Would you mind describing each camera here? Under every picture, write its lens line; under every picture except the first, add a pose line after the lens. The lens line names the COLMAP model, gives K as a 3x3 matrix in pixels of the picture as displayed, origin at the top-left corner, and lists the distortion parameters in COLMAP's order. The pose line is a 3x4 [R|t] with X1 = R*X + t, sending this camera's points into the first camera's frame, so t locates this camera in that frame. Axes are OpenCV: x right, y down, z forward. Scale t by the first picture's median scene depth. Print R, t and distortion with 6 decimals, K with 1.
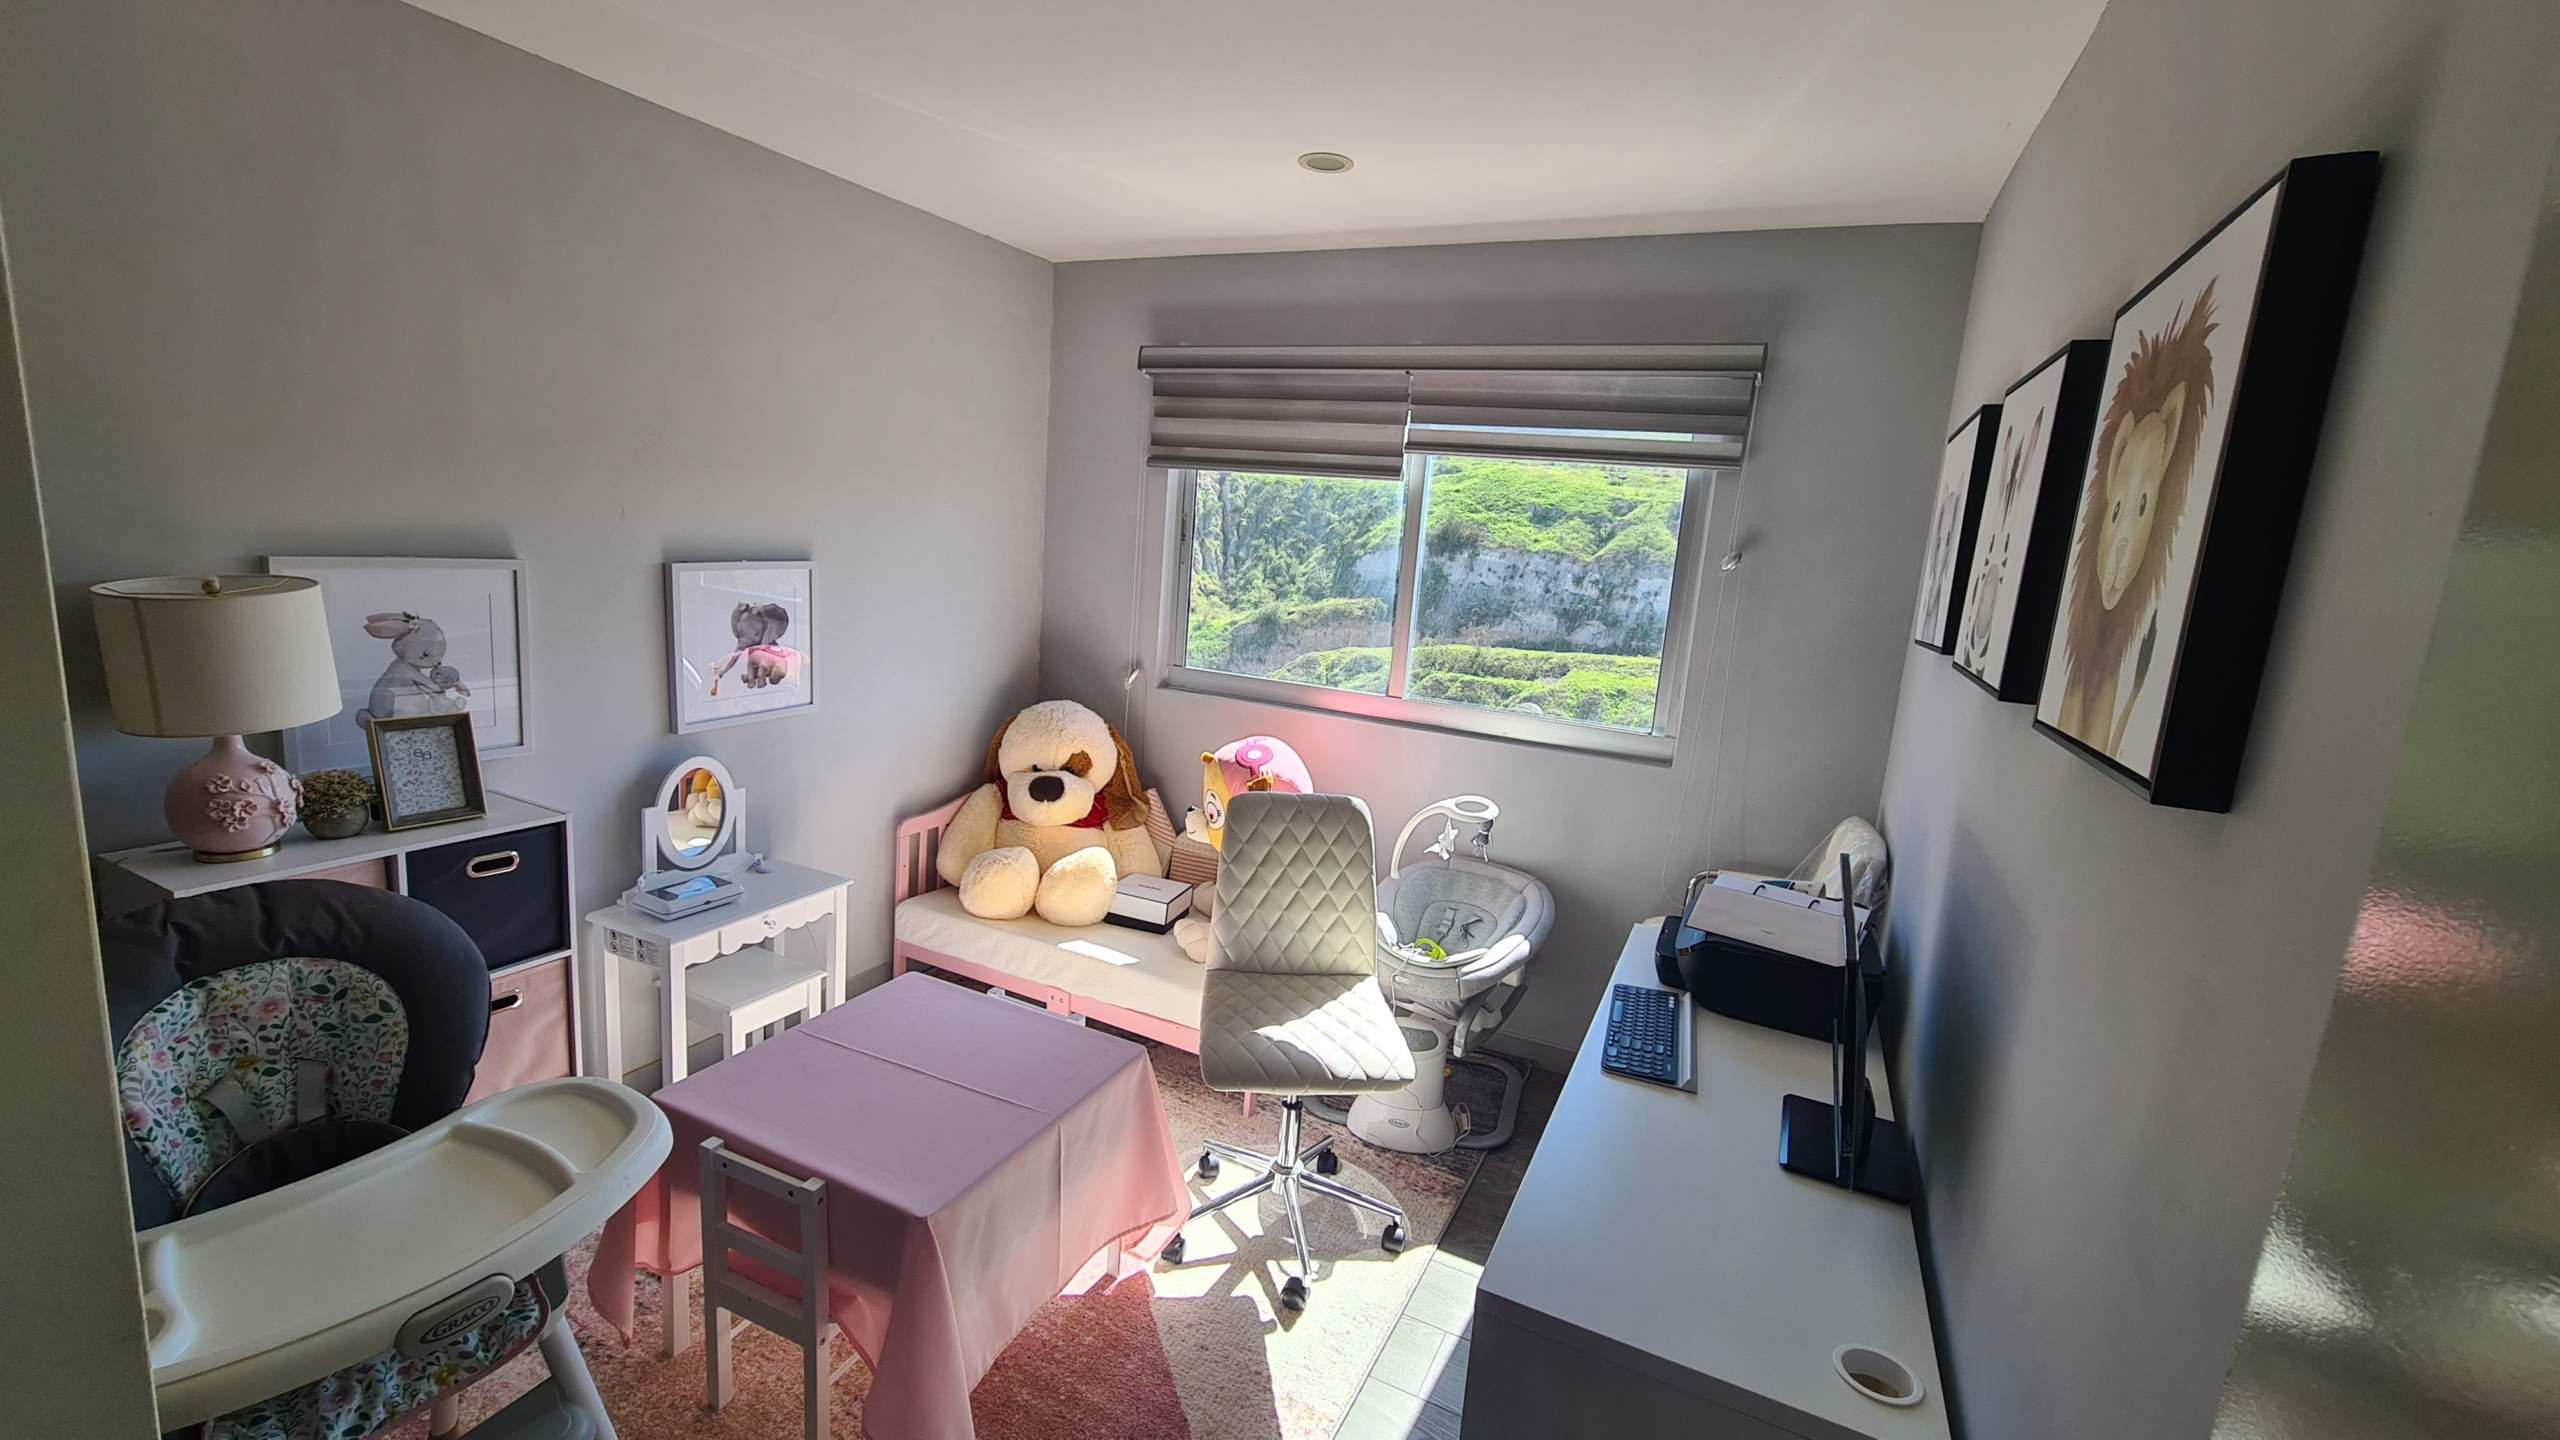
lens RADIAL K [[1046.1, 0, 1272.1], [0, 1046.1, 715.1], [0, 0, 1]] dist [0.000283, 0.000693]
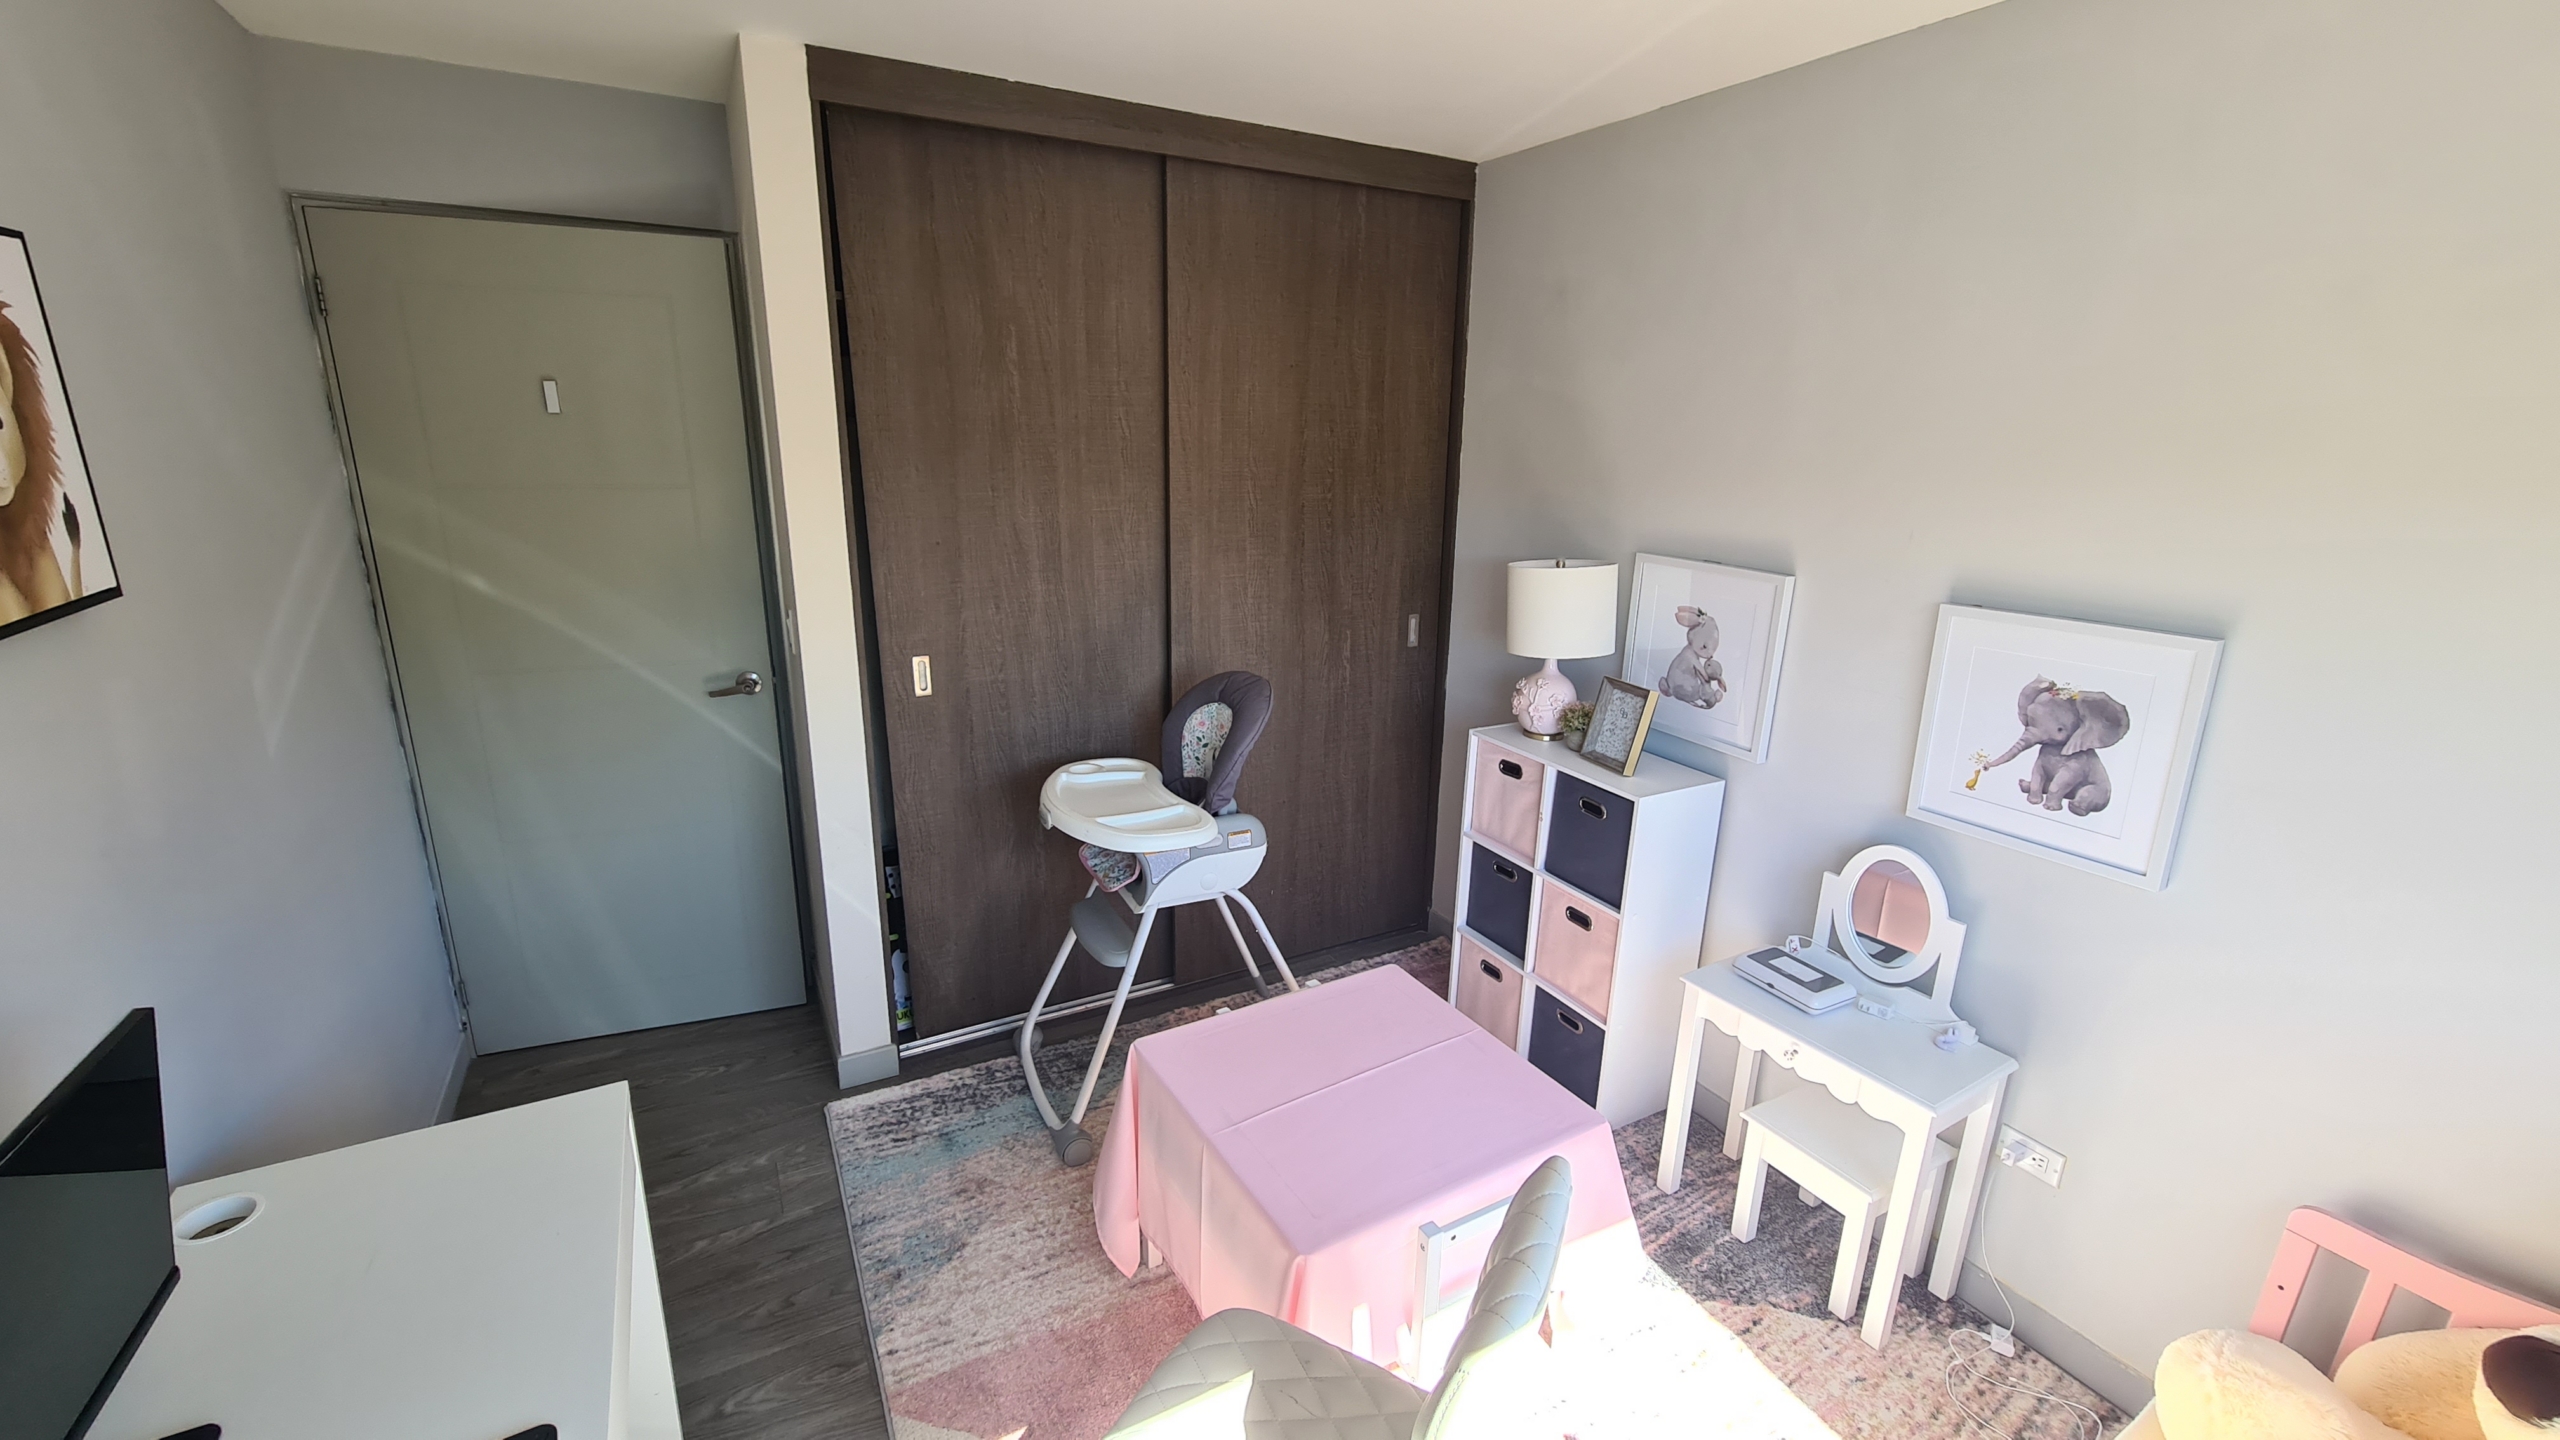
lens RADIAL K [[1046.1, 0, 1272.1], [0, 1046.1, 715.1], [0, 0, 1]] dist [0.000283, 0.000693]
pose [[-0.550092, 0.138522, -0.823535, 0.337281], [-0.215757, 0.929092, 0.300395, -0.182835], [0.806751, 0.342929, -0.481199, 0.938502]]
